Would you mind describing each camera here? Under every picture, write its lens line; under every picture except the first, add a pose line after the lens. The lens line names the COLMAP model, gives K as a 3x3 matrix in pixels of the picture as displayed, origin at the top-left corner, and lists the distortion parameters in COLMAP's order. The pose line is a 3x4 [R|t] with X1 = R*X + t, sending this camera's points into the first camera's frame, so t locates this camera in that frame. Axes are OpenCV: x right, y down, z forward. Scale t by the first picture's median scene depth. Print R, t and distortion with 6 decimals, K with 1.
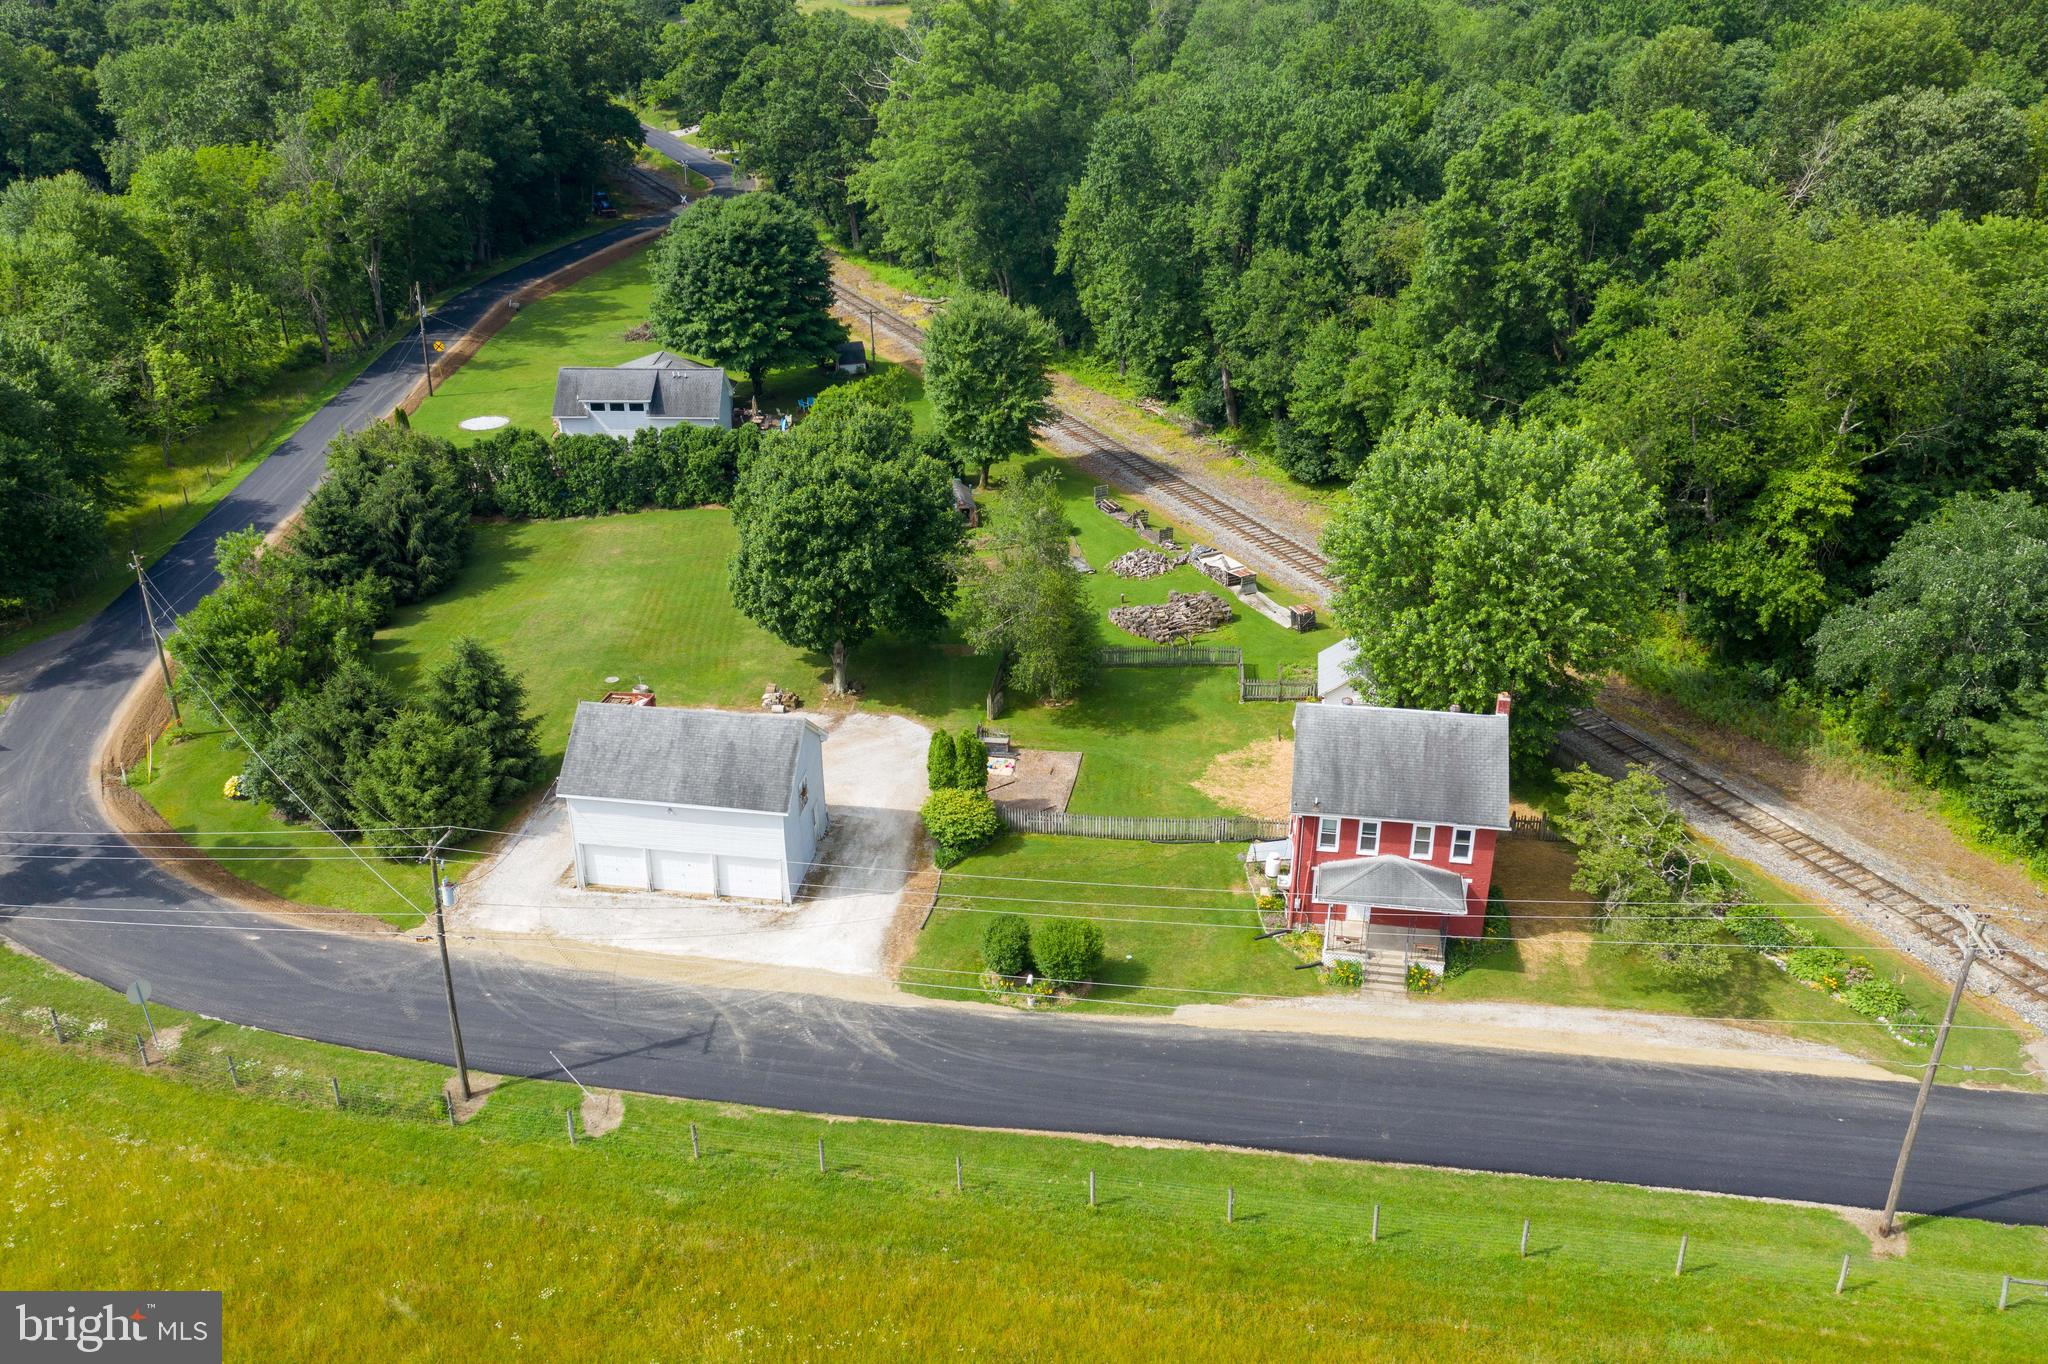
lens RADIAL K [[1622.1, 0, 1017.2], [0, 1622.1, 694.5], [0, 0, 1]] dist [0.002897, 0.004792]
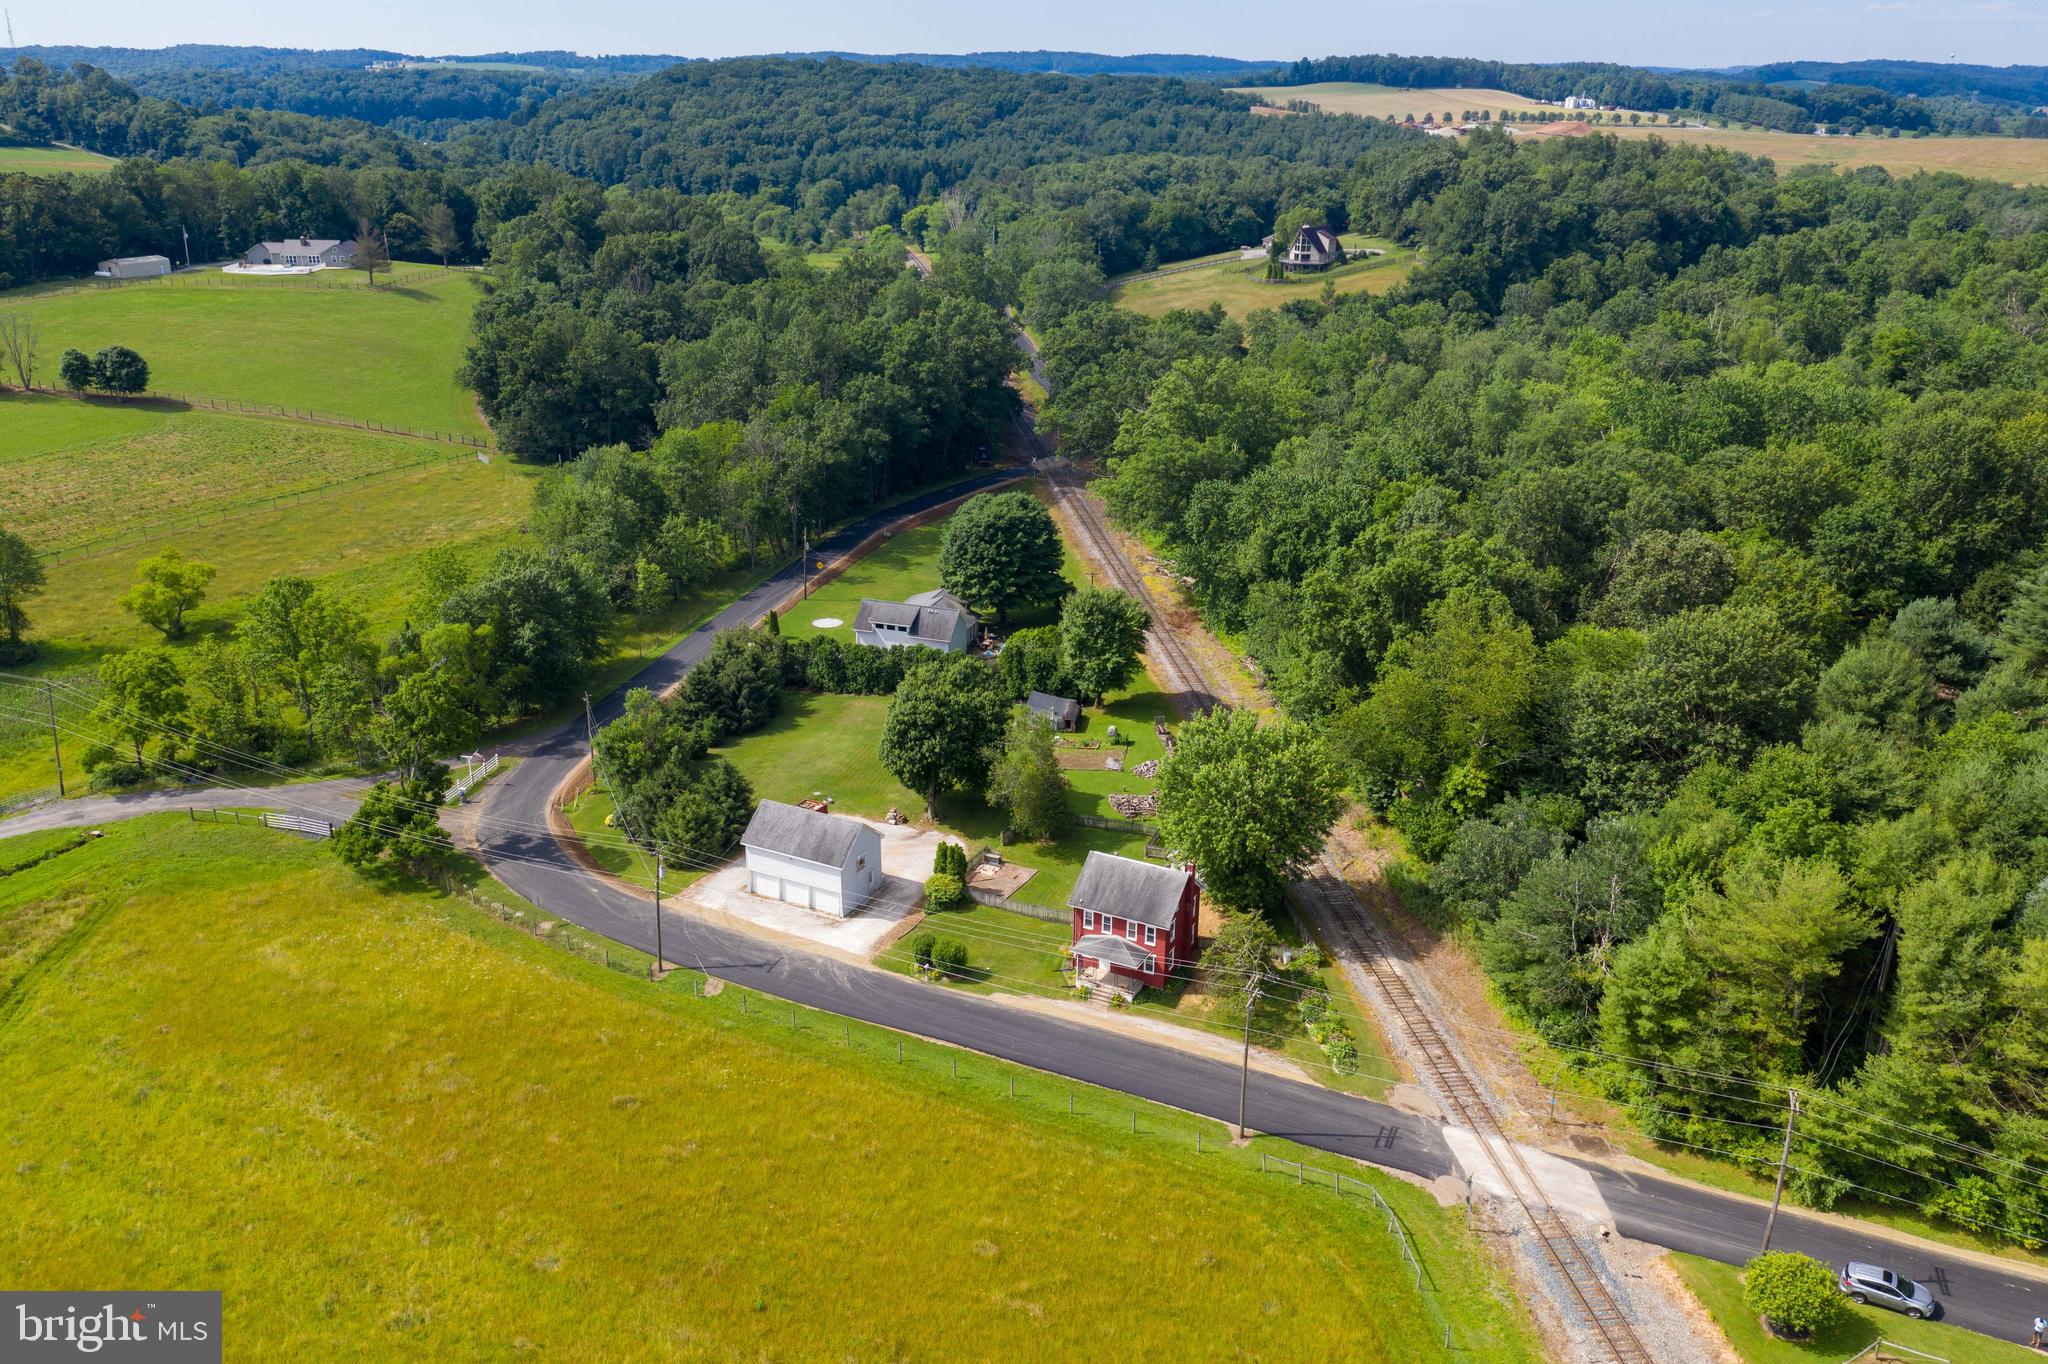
lens RADIAL K [[1622.1, 0, 1017.2], [0, 1622.1, 694.5], [0, 0, 1]] dist [0.002897, 0.004792]
pose [[0.949848, 0.121543, -0.288126, 0.535734], [-0.149692, 0.985676, -0.077682, -0.012821], [0.274557, 0.116916, 0.954436, -0.753309]]
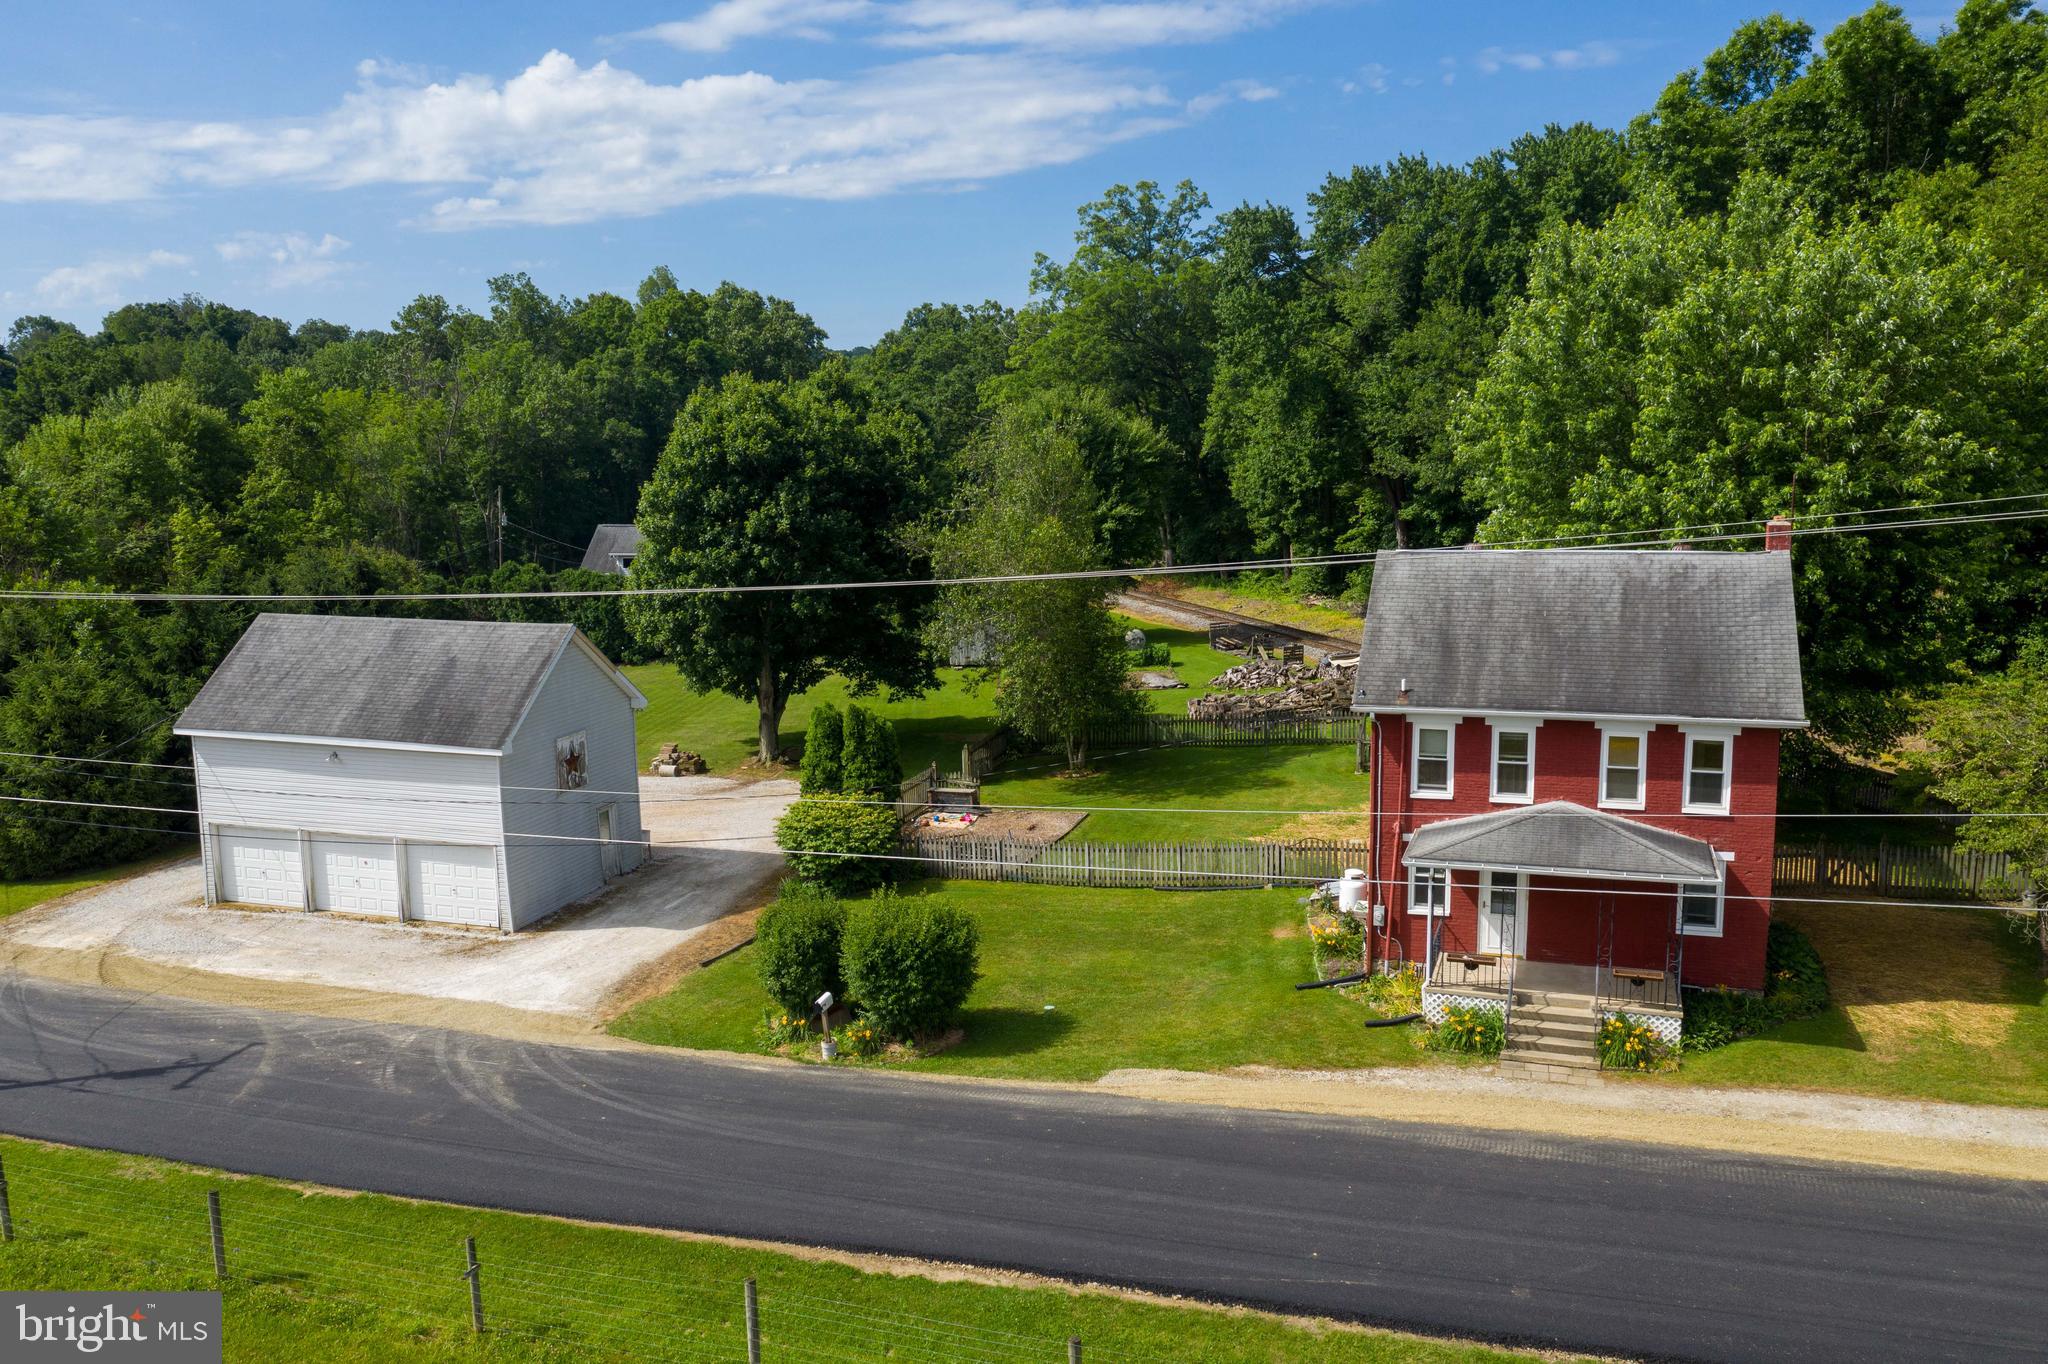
lens RADIAL K [[1623.1, 0, 1019.5], [0, 1623.1, 703.2], [0, 0, 1]] dist [-0.006061, 0.021807]
pose [[0.986436, 0.017973, -0.163158, 0.123810], [-0.064556, 0.956366, -0.284950, 0.188326], [0.150918, 0.291618, 0.944554, 0.415374]]
